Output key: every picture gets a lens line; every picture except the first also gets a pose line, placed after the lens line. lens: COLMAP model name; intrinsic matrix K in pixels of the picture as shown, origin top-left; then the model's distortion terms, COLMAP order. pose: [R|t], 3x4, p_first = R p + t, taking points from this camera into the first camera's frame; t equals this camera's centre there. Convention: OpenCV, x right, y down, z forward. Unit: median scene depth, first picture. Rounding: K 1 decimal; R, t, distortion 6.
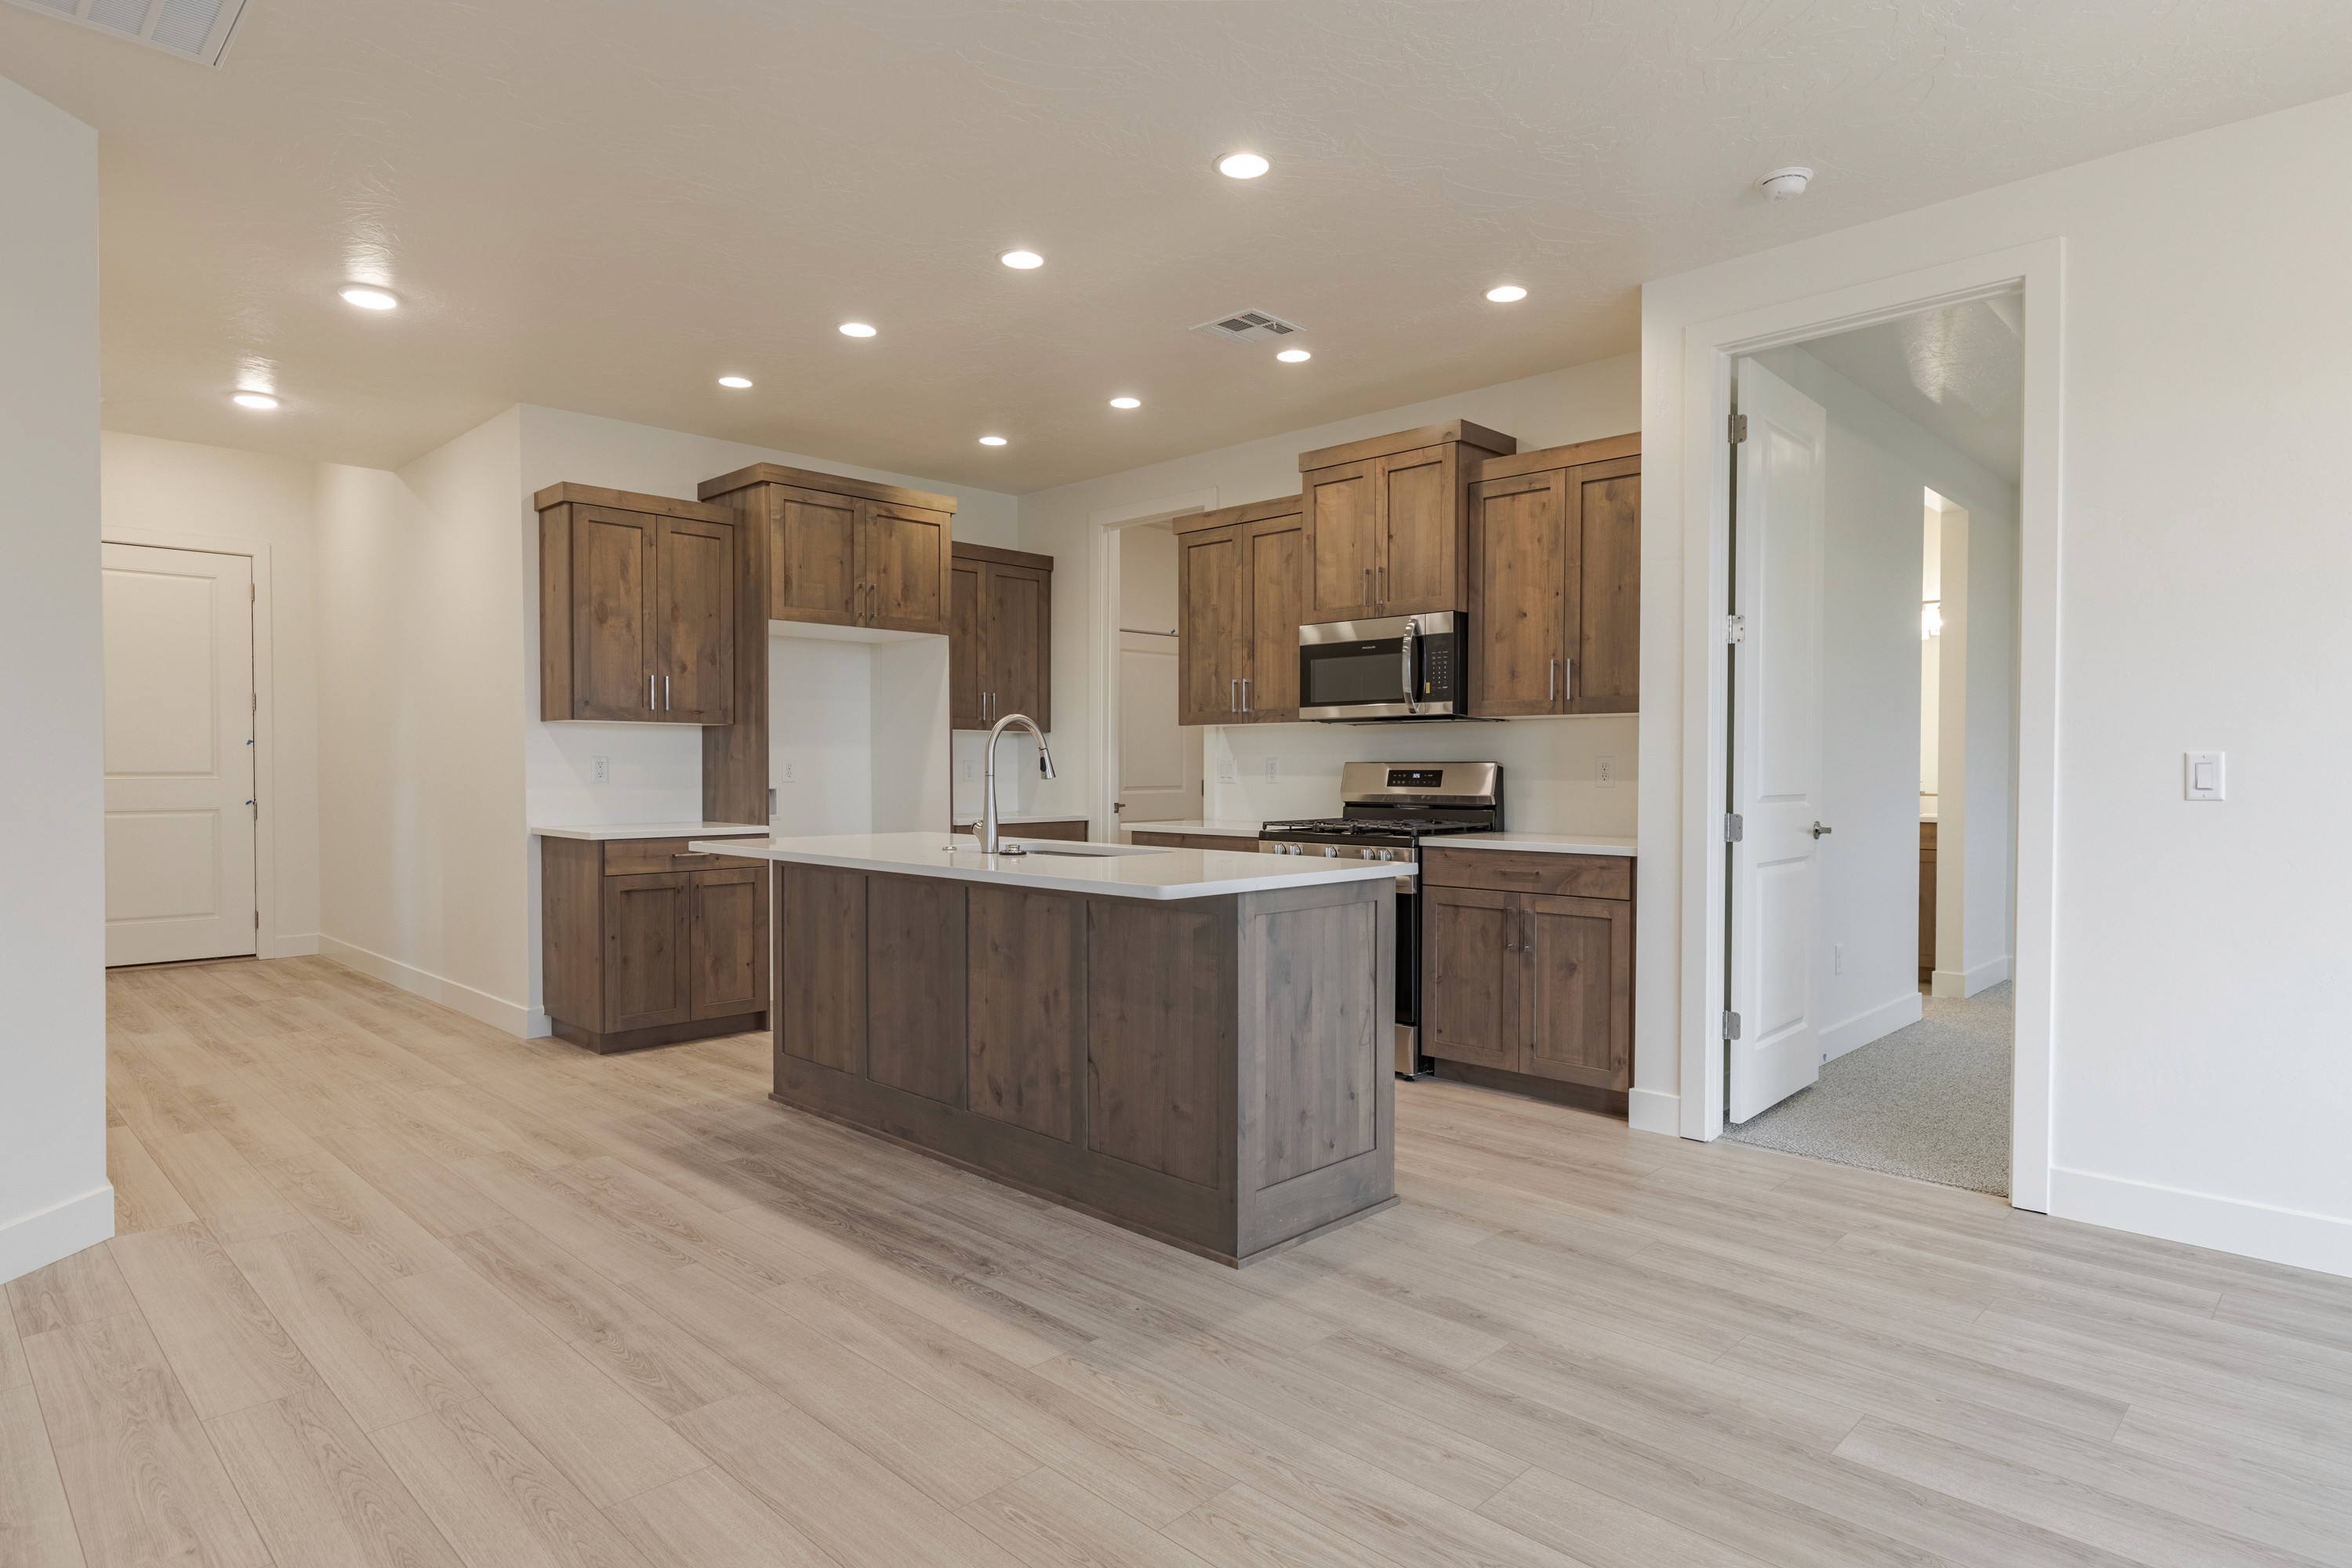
lens RADIAL K [[1293.5, 0, 1174.5], [0, 1293.5, 787.5], [0, 0, 1]] dist [0.003803, 0.001652]
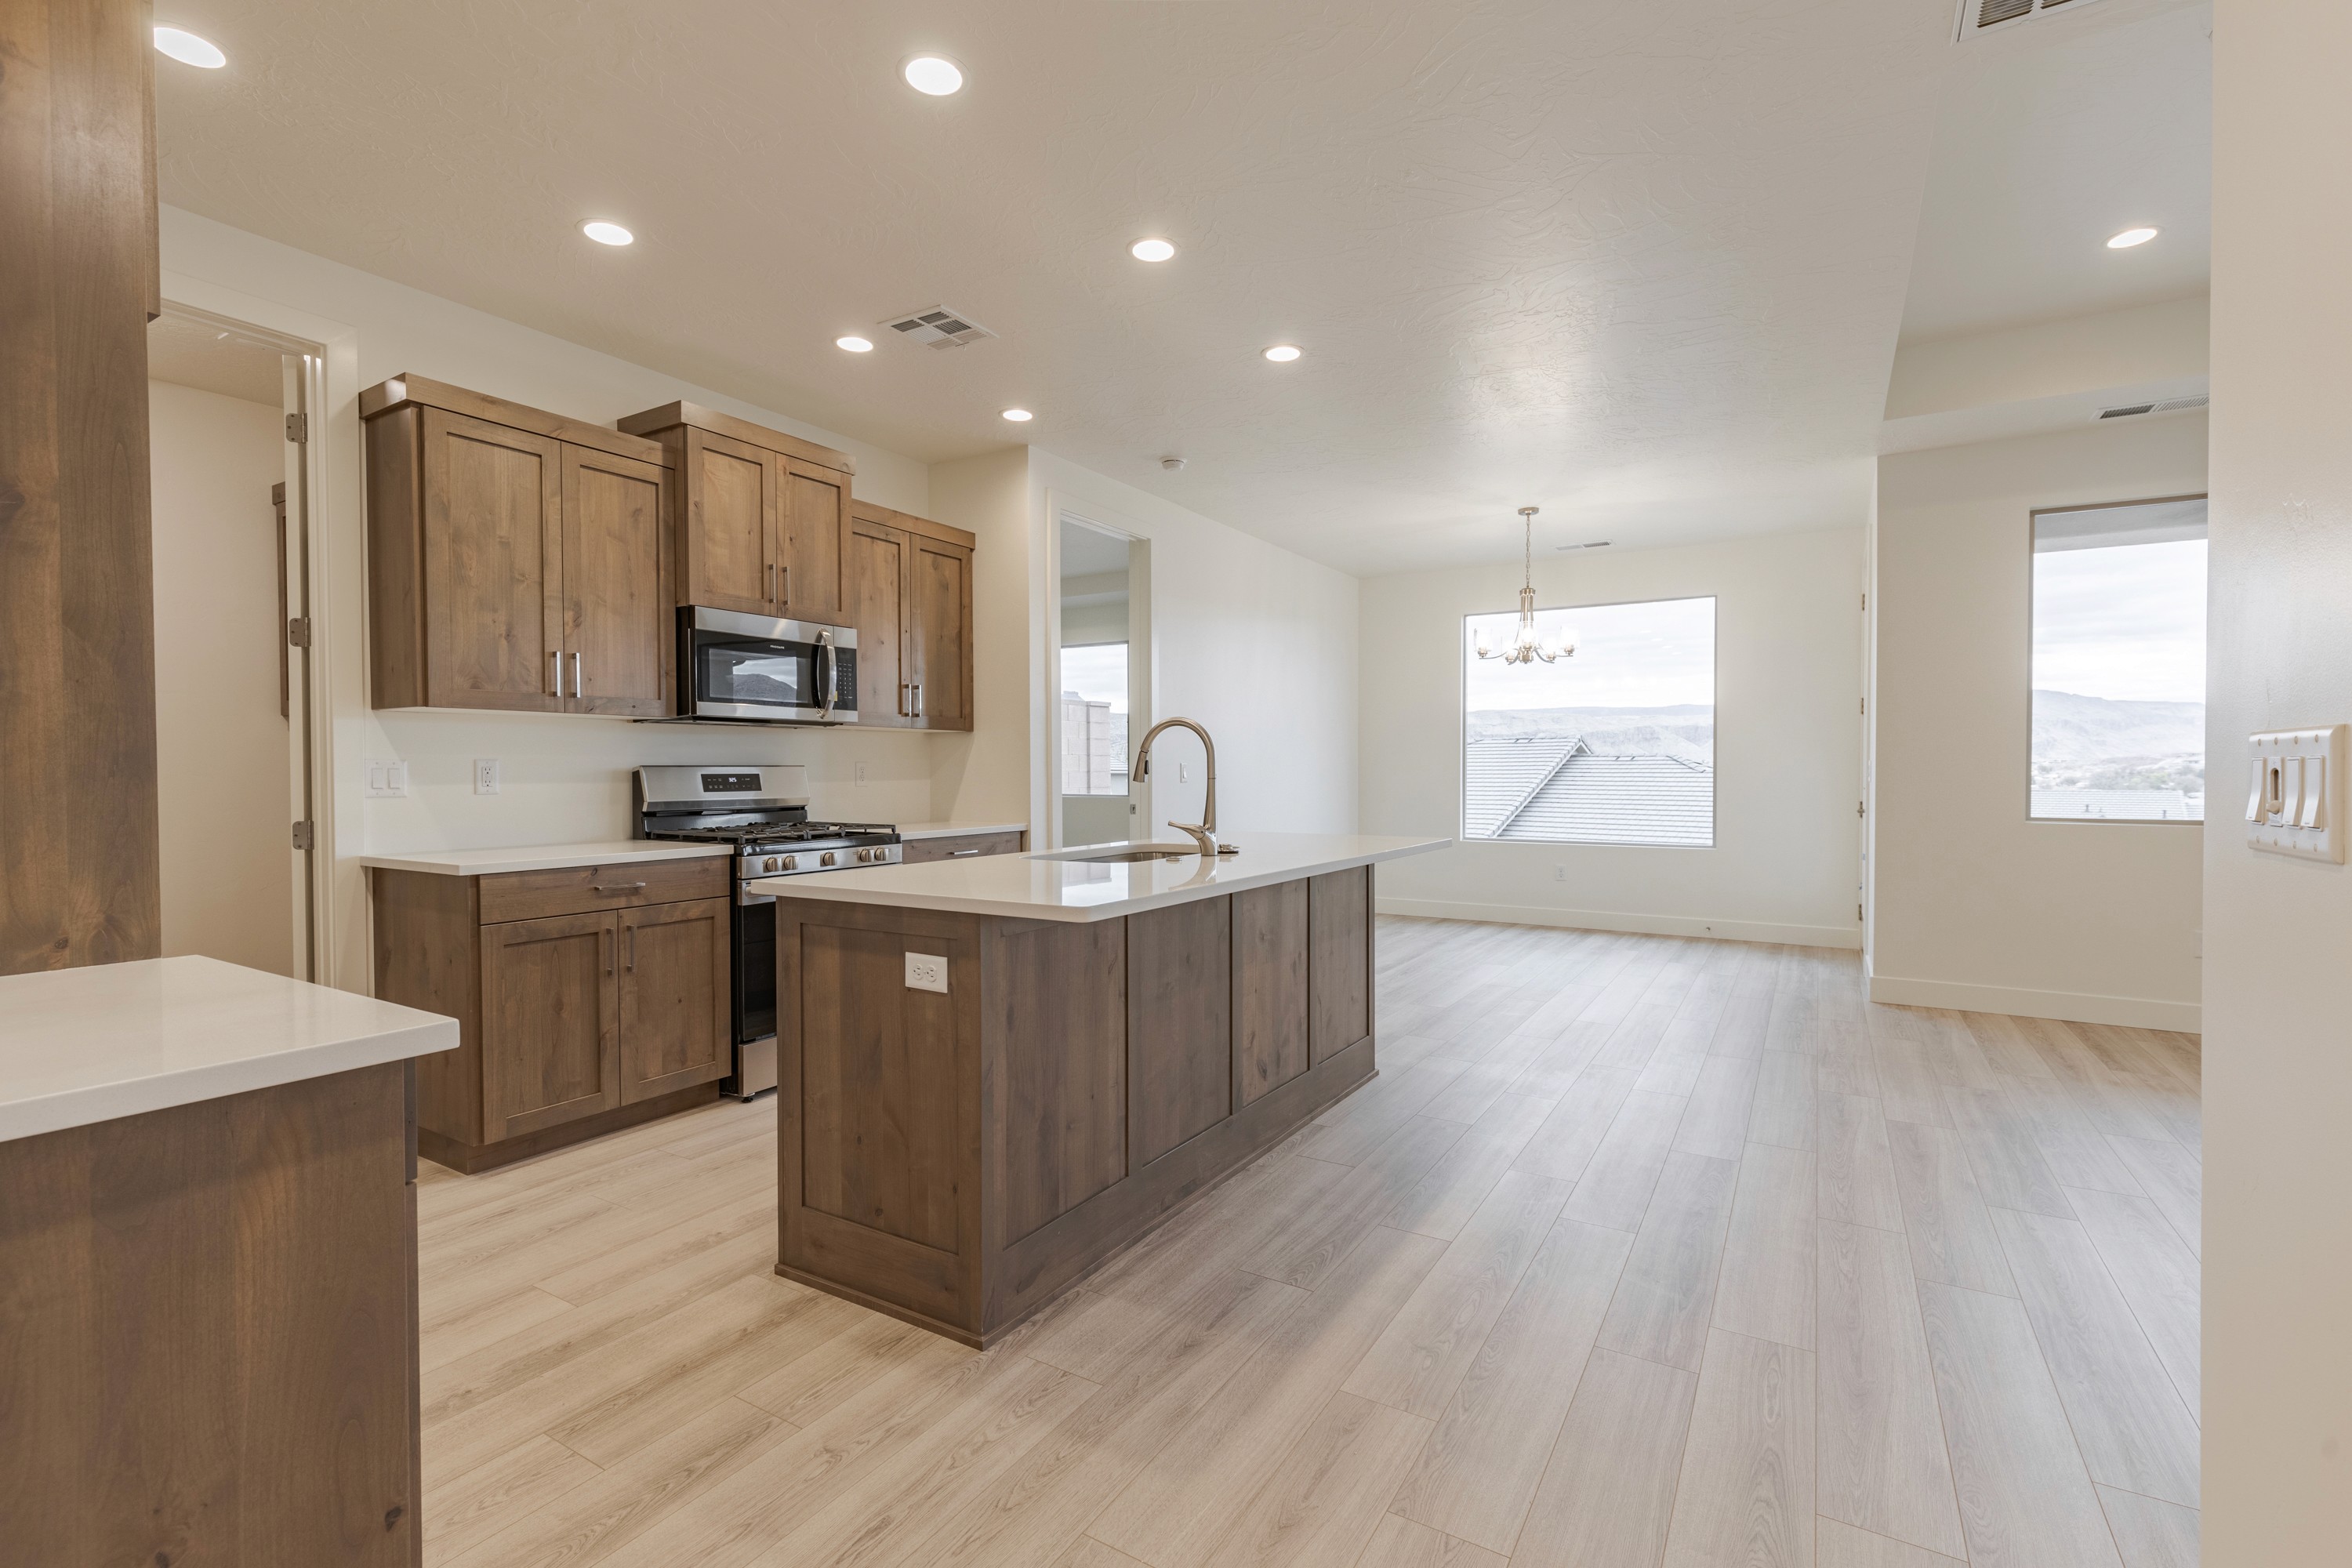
lens RADIAL K [[1043.9, 0, 1176.1], [0, 1043.9, 795.6], [0, 0, 1]] dist [-0.004891, 0.002104]
pose [[-0.223102, -0.023641, 0.974508, -0.689778], [0.019089, 0.999408, 0.028616, -0.014225], [-0.974608, 0.024987, -0.222519, 0.901442]]
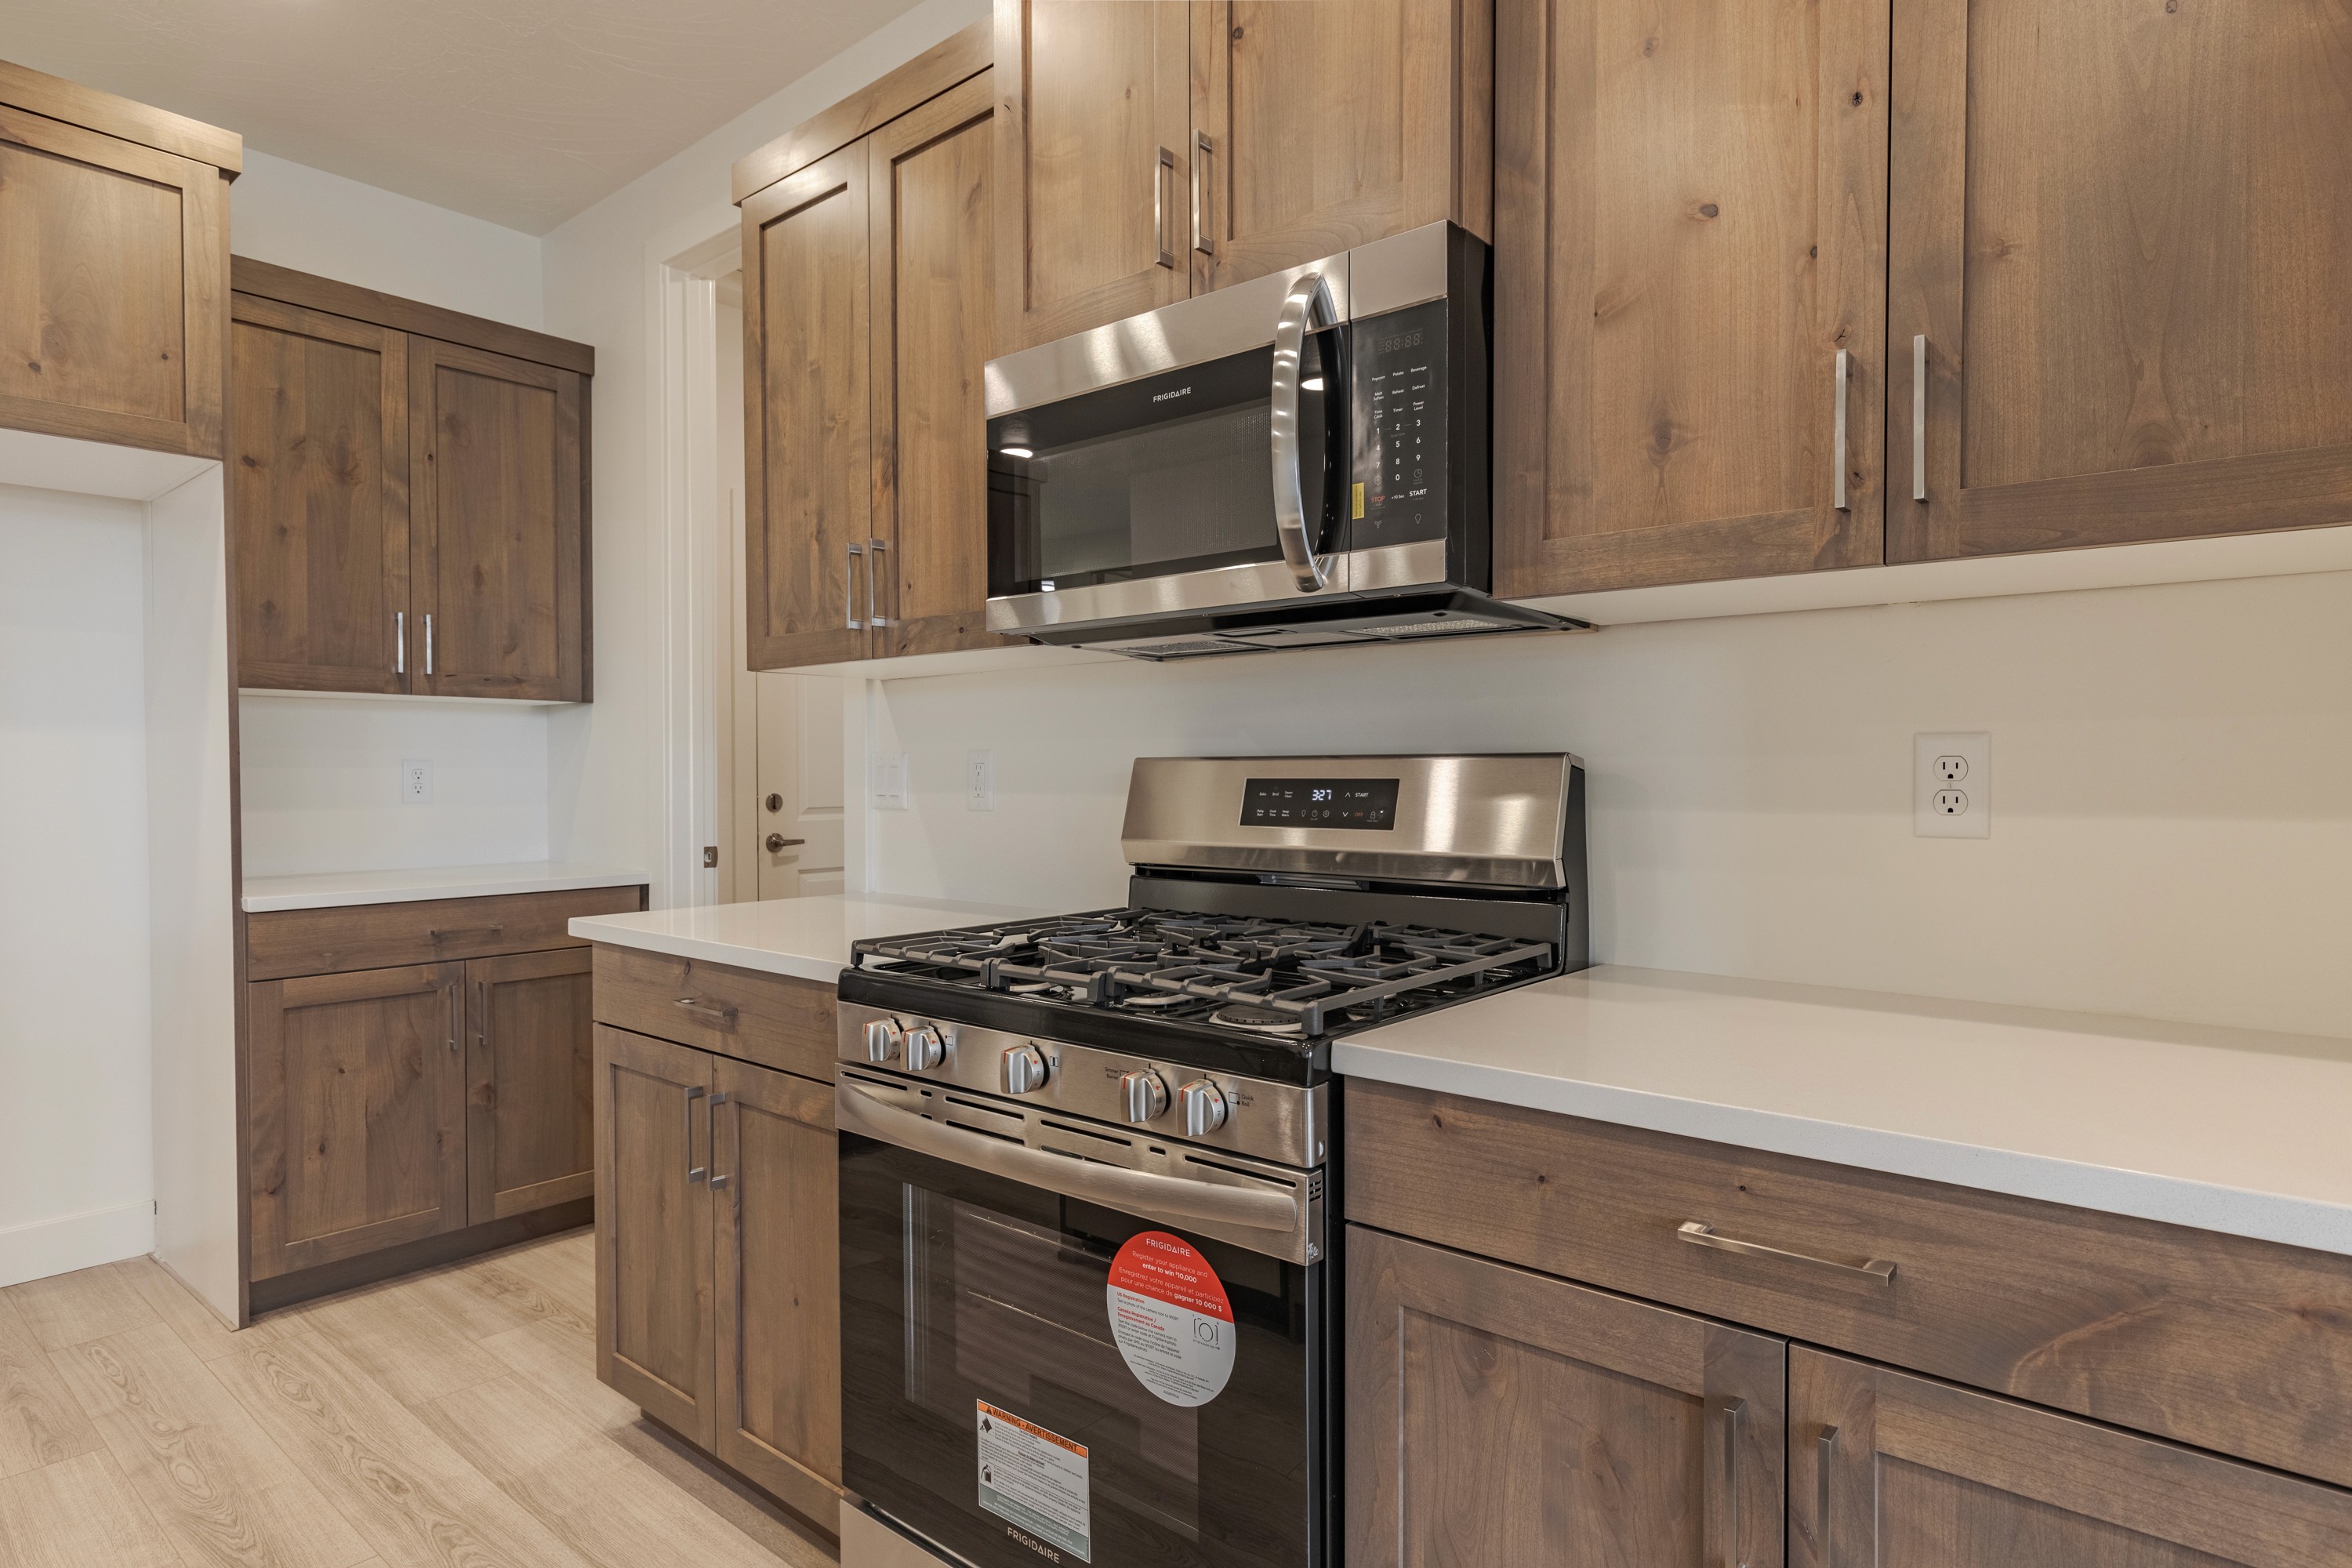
lens RADIAL K [[1293.5, 0, 1168.4], [0, 1293.5, 789.5], [0, 0, 1]] dist [0.003803, 0.001652]
pose [[0.997835, -0.004832, 0.065589, 0.130300], [0.004863, 0.999988, -0.000316, -0.011450], [-0.065587, 0.000635, 0.997847, 0.694102]]
